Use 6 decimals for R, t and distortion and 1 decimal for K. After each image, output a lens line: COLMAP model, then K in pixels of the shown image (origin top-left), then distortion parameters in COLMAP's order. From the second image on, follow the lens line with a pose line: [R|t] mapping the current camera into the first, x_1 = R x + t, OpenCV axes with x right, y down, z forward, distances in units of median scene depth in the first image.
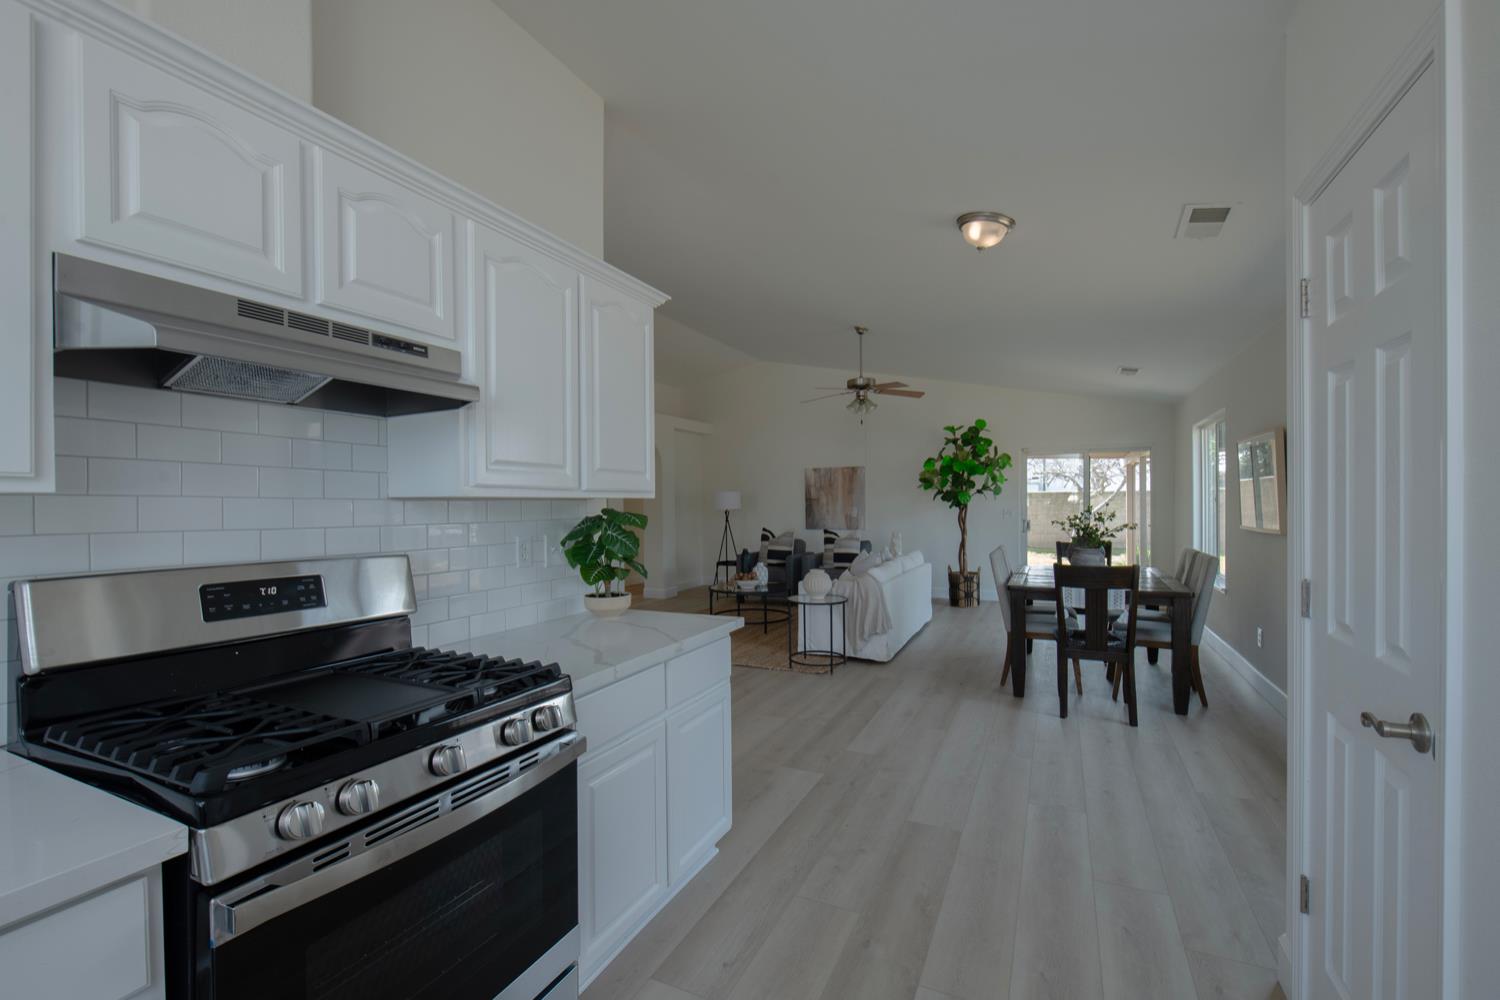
lens RADIAL K [[610.7, 0, 777.2], [0, 610.7, 517.9], [0, 0, 1]] dist [-0.004455, -0.000450]
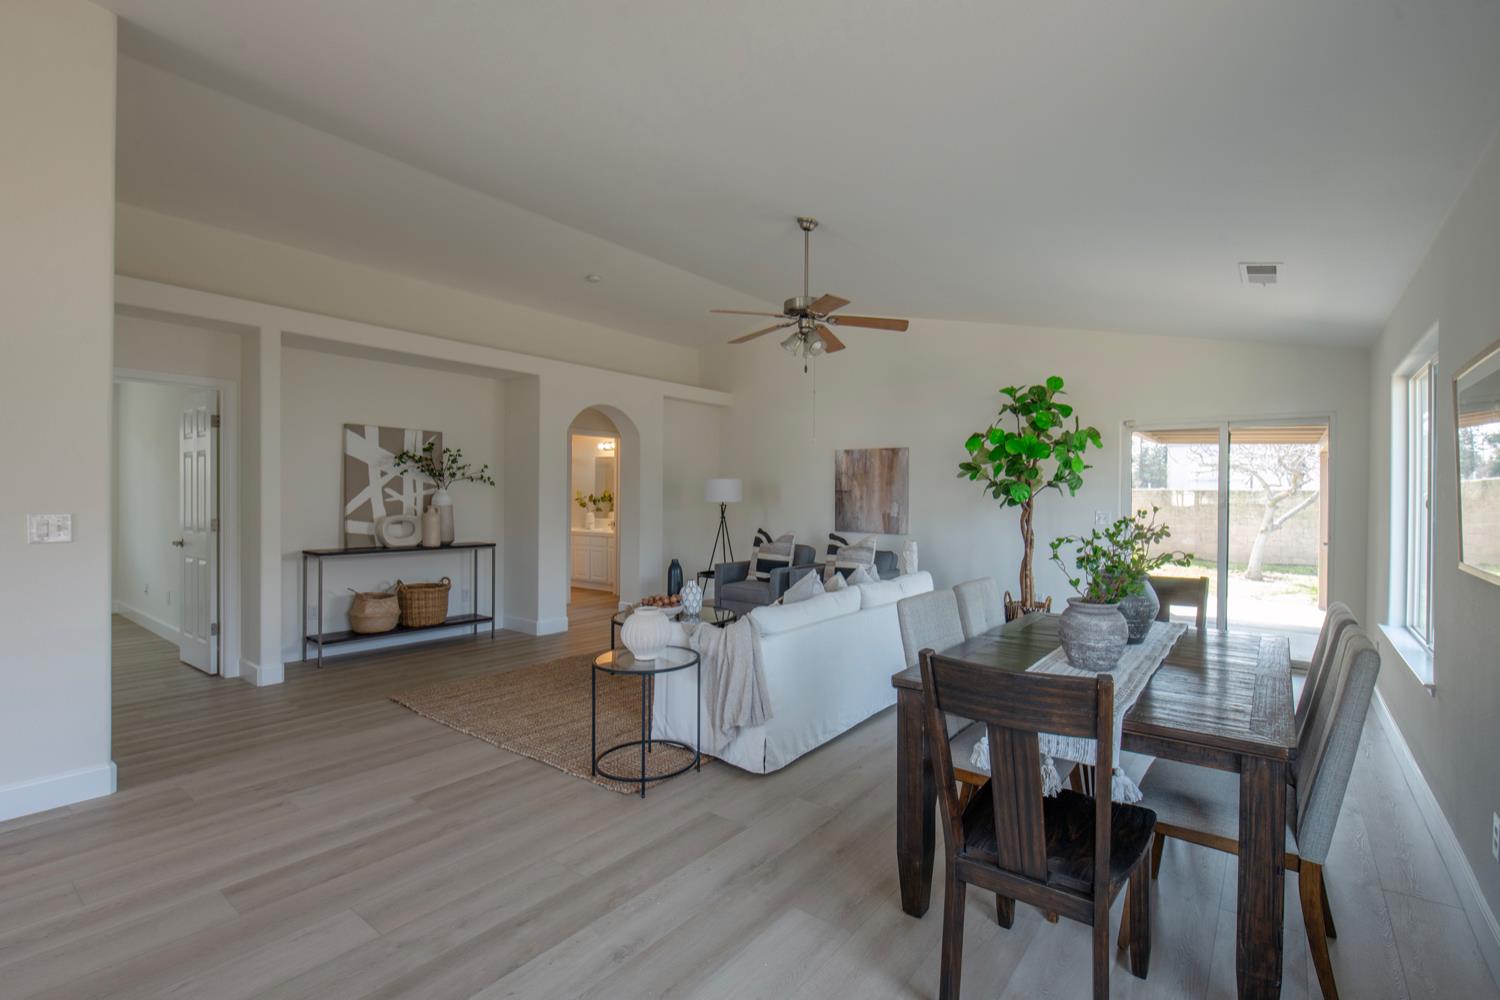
lens RADIAL K [[646.8, 0, 846.5], [0, 646.8, 508.5], [0, 0, 1]] dist [-0.010819, -0.000809]
pose [[0.988138, 0.023283, -0.151795, 0.217475], [-0.024027, 0.999707, -0.003067, -0.008549], [0.151679, 0.006678, 0.988407, 0.262995]]
